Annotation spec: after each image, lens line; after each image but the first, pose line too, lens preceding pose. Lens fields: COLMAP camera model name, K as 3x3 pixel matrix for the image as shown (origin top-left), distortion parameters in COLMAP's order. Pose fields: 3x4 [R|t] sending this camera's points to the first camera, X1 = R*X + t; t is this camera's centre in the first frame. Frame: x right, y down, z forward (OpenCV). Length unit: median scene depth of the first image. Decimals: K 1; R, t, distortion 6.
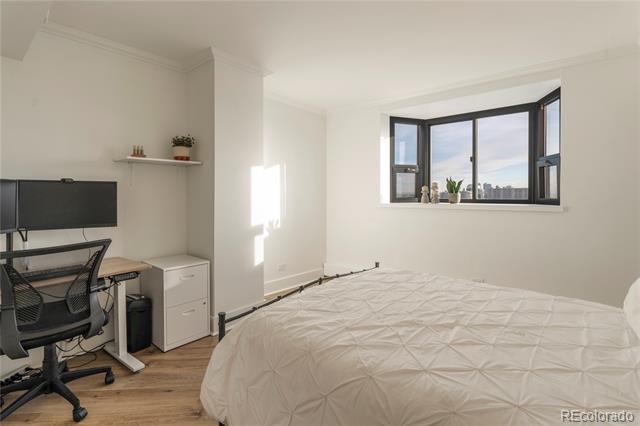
lens RADIAL K [[313.1, 0, 318.3], [0, 313.1, 188.5], [0, 0, 1]] dist [-0.000810, -0.000033]
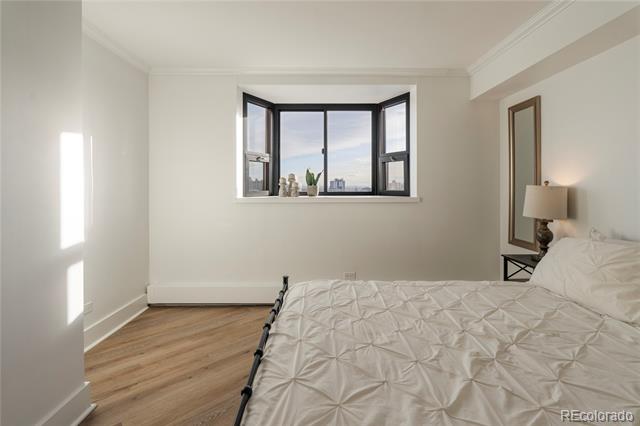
lens RADIAL K [[313.1, 0, 318.3], [0, 313.1, 188.5], [0, 0, 1]] dist [-0.000810, -0.000033]
pose [[0.756552, -0.002022, 0.653930, -0.171006], [-0.009542, 0.999855, 0.014131, 0.009875], [-0.653864, -0.016931, 0.756423, 0.271777]]
